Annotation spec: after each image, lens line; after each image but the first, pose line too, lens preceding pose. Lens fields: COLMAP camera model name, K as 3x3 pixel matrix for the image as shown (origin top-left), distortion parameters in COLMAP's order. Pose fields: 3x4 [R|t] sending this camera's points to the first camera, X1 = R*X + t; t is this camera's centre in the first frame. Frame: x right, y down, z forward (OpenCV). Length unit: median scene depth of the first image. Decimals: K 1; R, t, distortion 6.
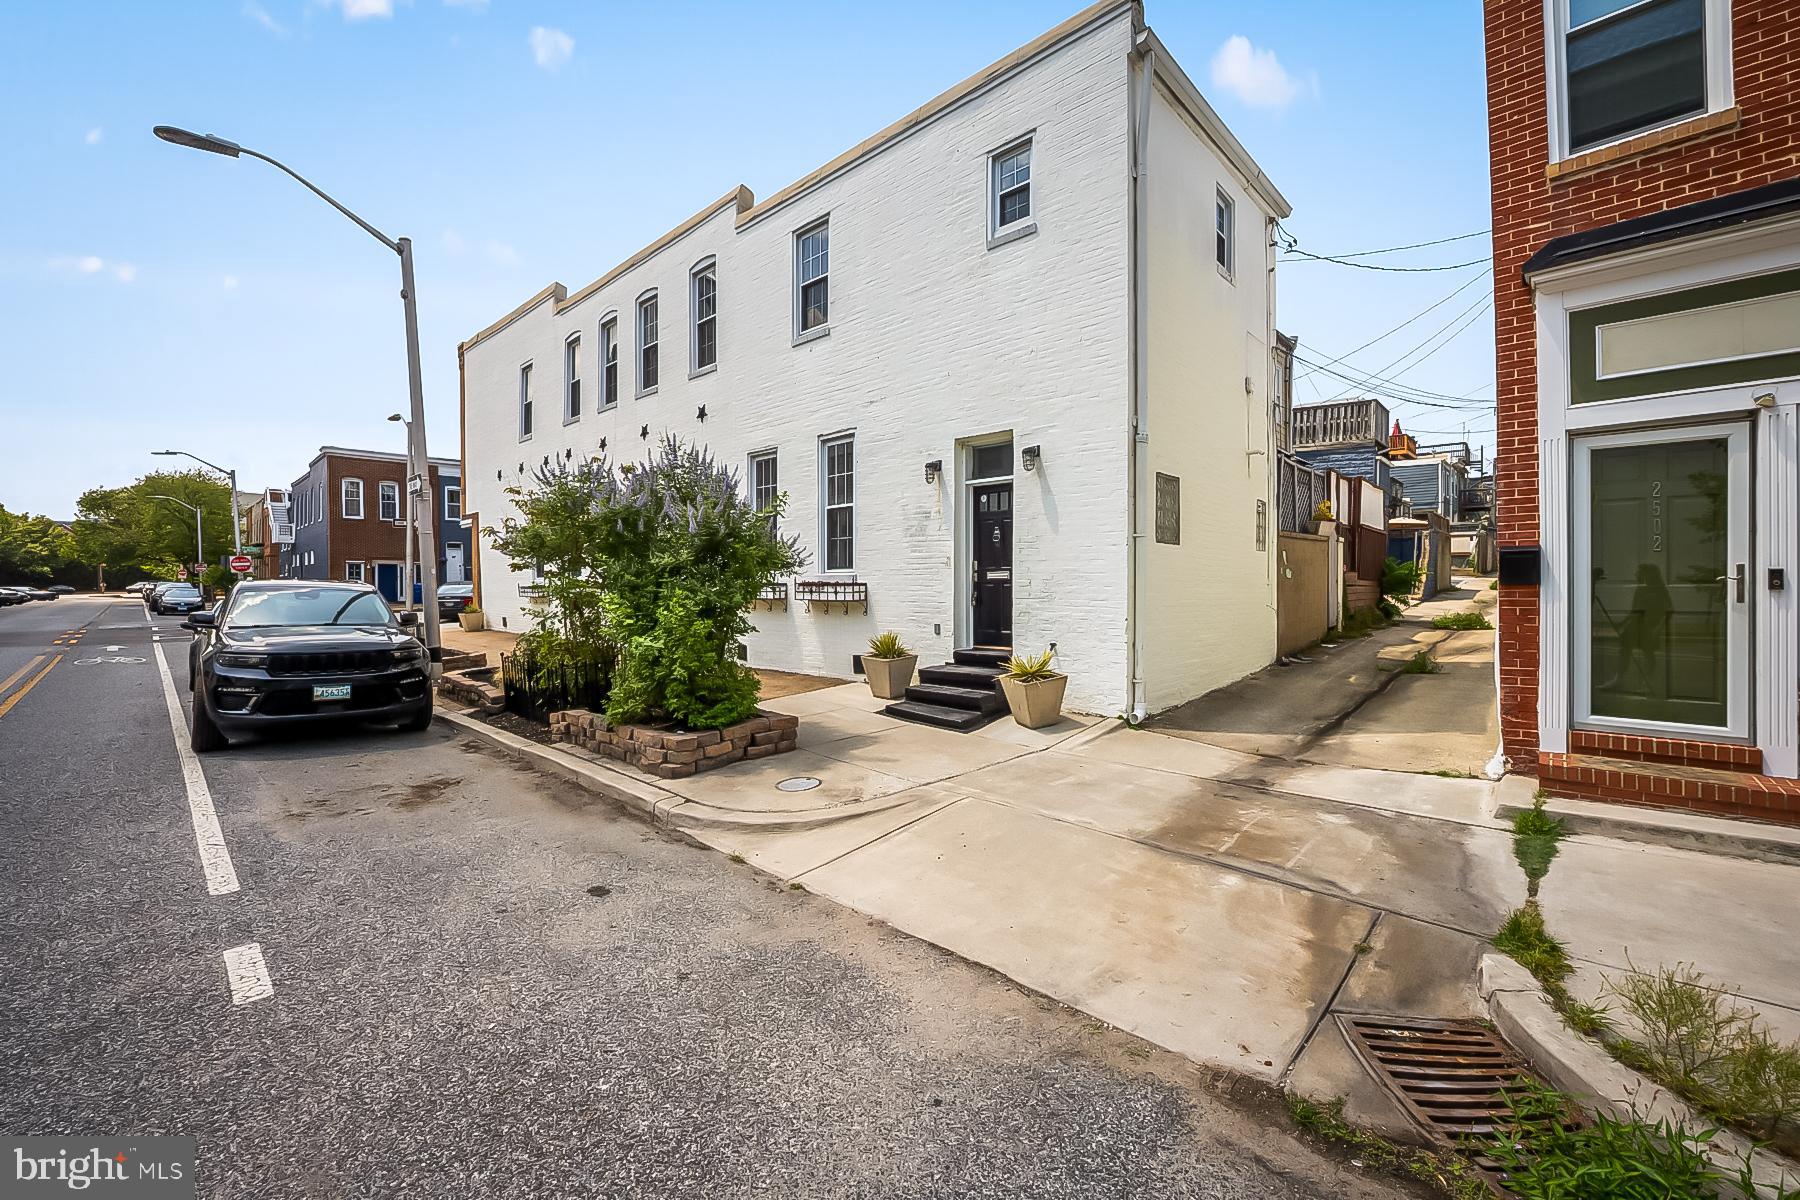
lens RADIAL K [[738.2, 0, 907.5], [0, 738.2, 582.3], [0, 0, 1]] dist [-0.000855, -0.000154]
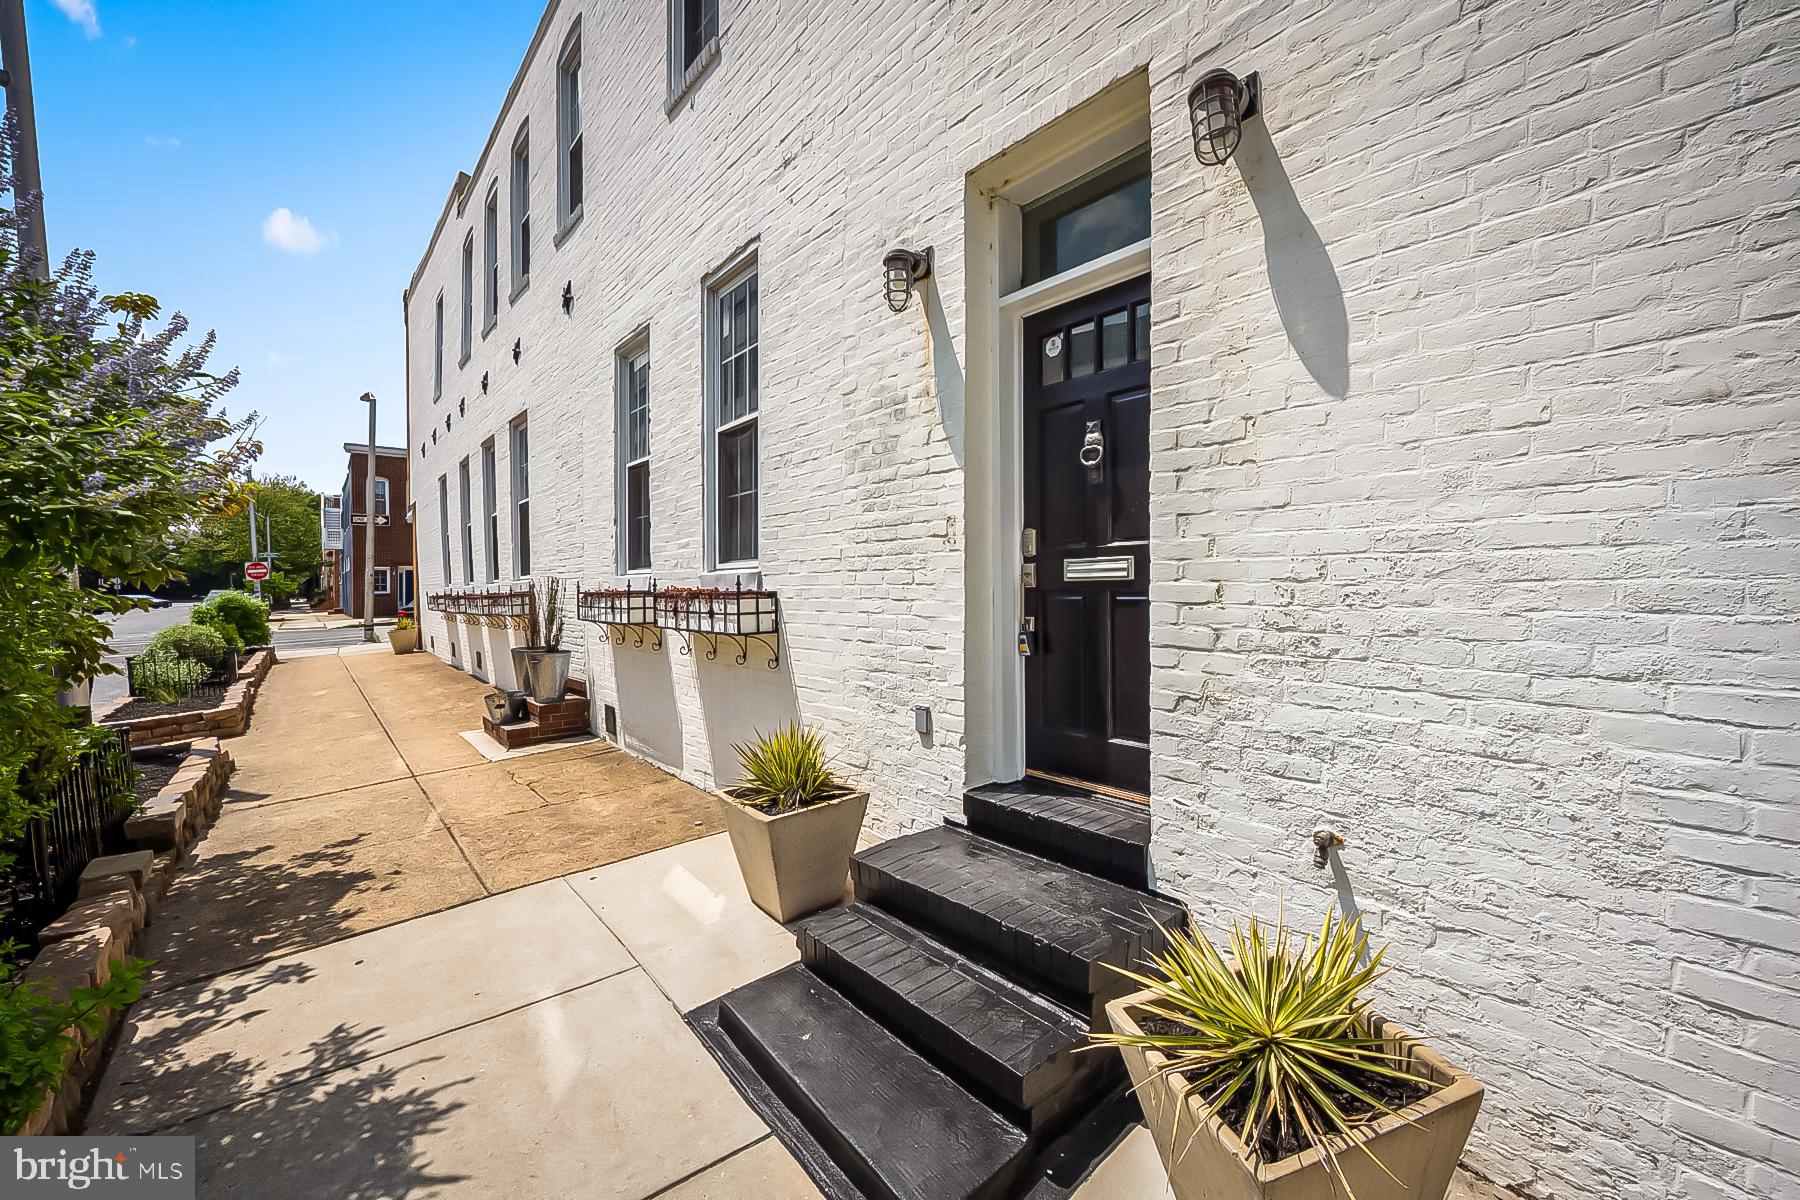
lens RADIAL K [[738.2, 0, 907.5], [0, 738.2, 582.3], [0, 0, 1]] dist [-0.000855, -0.000154]
pose [[0.992252, -0.004818, -0.124145, 0.077433], [0.003948, 0.999966, -0.007255, -0.001340], [0.124175, 0.006709, 0.992238, 0.646196]]
